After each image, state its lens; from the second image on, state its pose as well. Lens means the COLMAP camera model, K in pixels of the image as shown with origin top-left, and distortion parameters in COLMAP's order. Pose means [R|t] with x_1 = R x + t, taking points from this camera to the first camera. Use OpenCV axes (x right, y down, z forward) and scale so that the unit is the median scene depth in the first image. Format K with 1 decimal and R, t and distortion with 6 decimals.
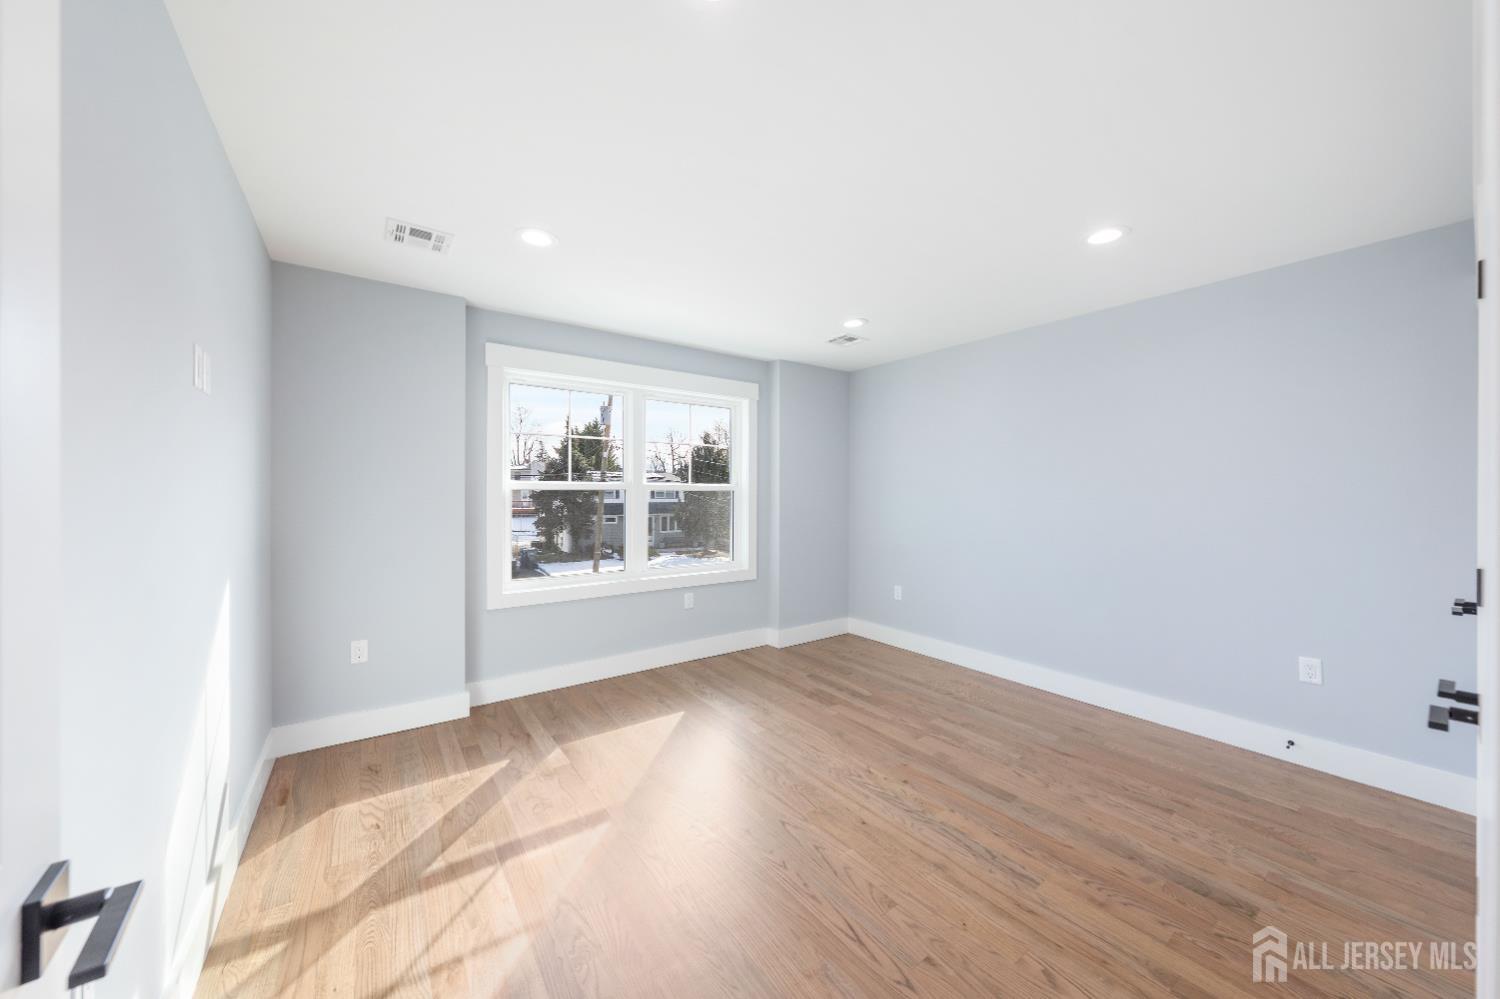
lens RADIAL K [[534.4, 0, 747.4], [0, 534.4, 495.4], [0, 0, 1]] dist [-0.000404, -0.000007]
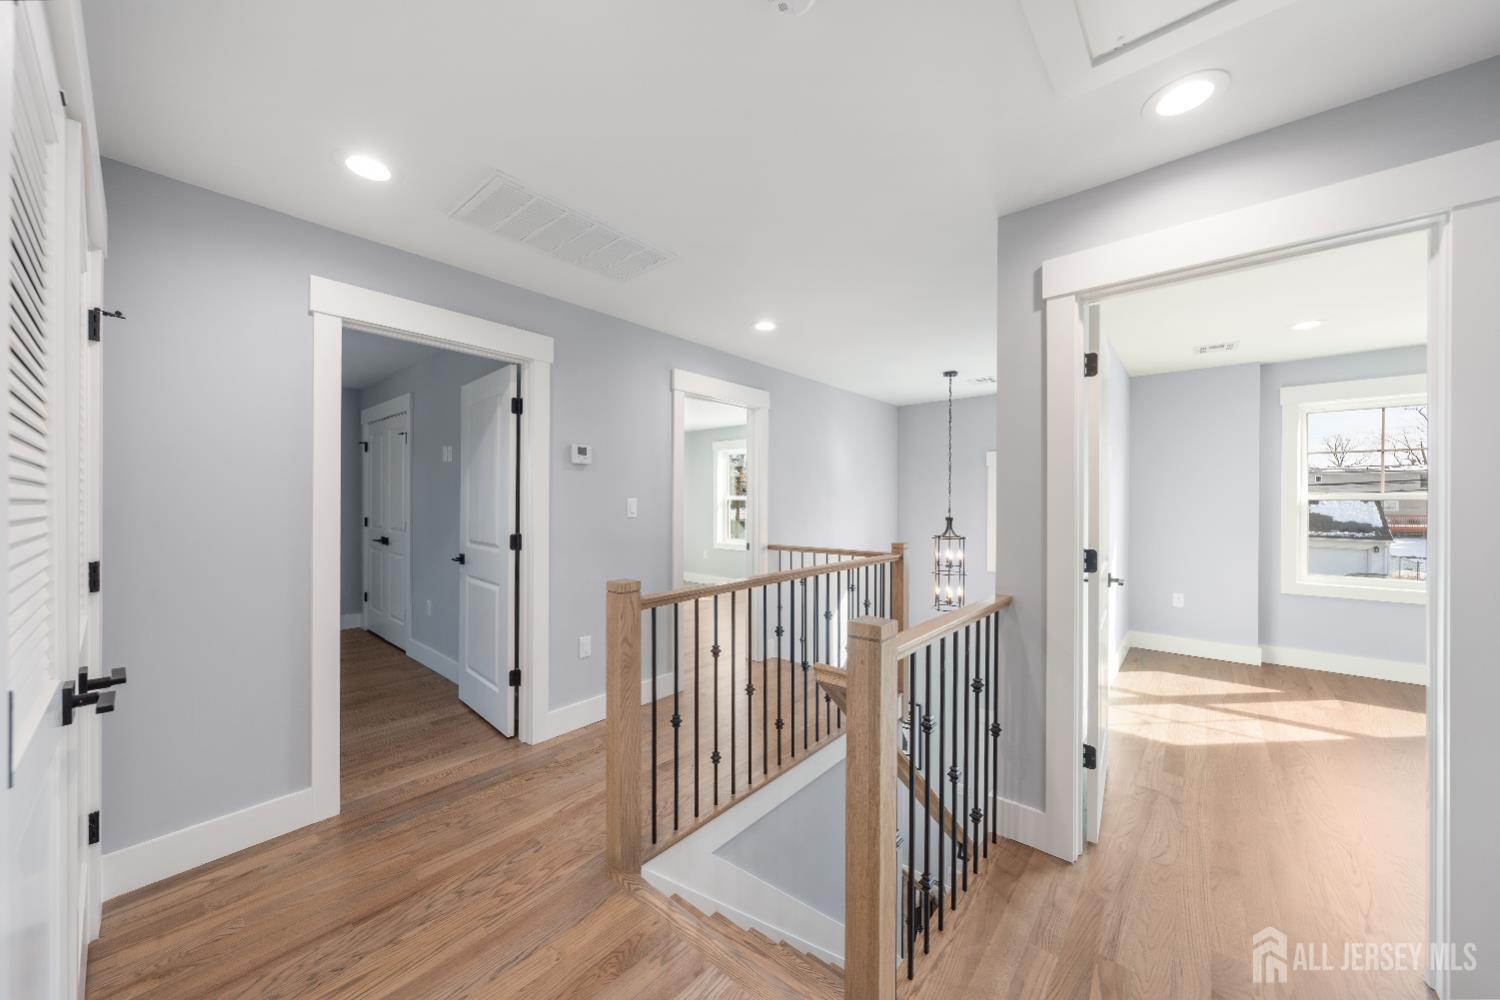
lens RADIAL K [[534.4, 0, 747.4], [0, 534.4, 495.9], [0, 0, 1]] dist [-0.000404, -0.000007]
pose [[0.246806, -0.007792, -0.969034, 0.498552], [-0.013019, 0.999851, -0.011356, 0.009623], [0.968977, 0.015418, 0.246668, -0.638703]]
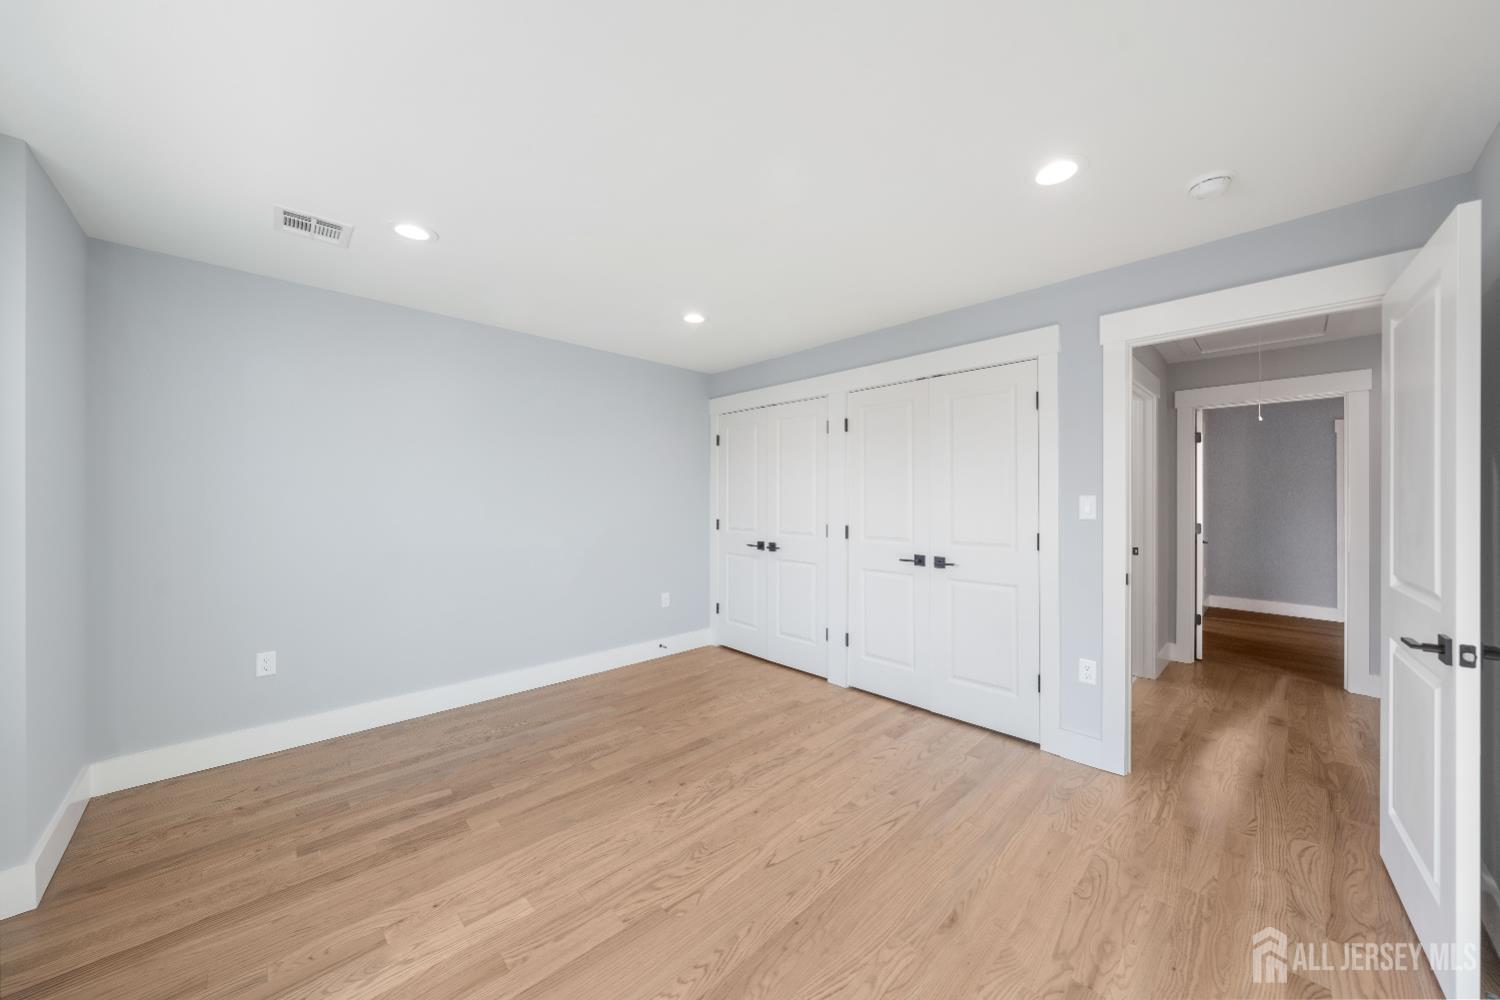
lens RADIAL K [[500.0, 0, 772.3], [0, 500.0, 501.1], [0, 0, 1]] dist [-0.000941, -0.000054]
pose [[-0.149394, -0.005757, 0.988761, -0.535191], [-0.000030, 0.999983, 0.005818, -0.005751], [-0.988778, 0.000840, -0.149392, 0.783524]]
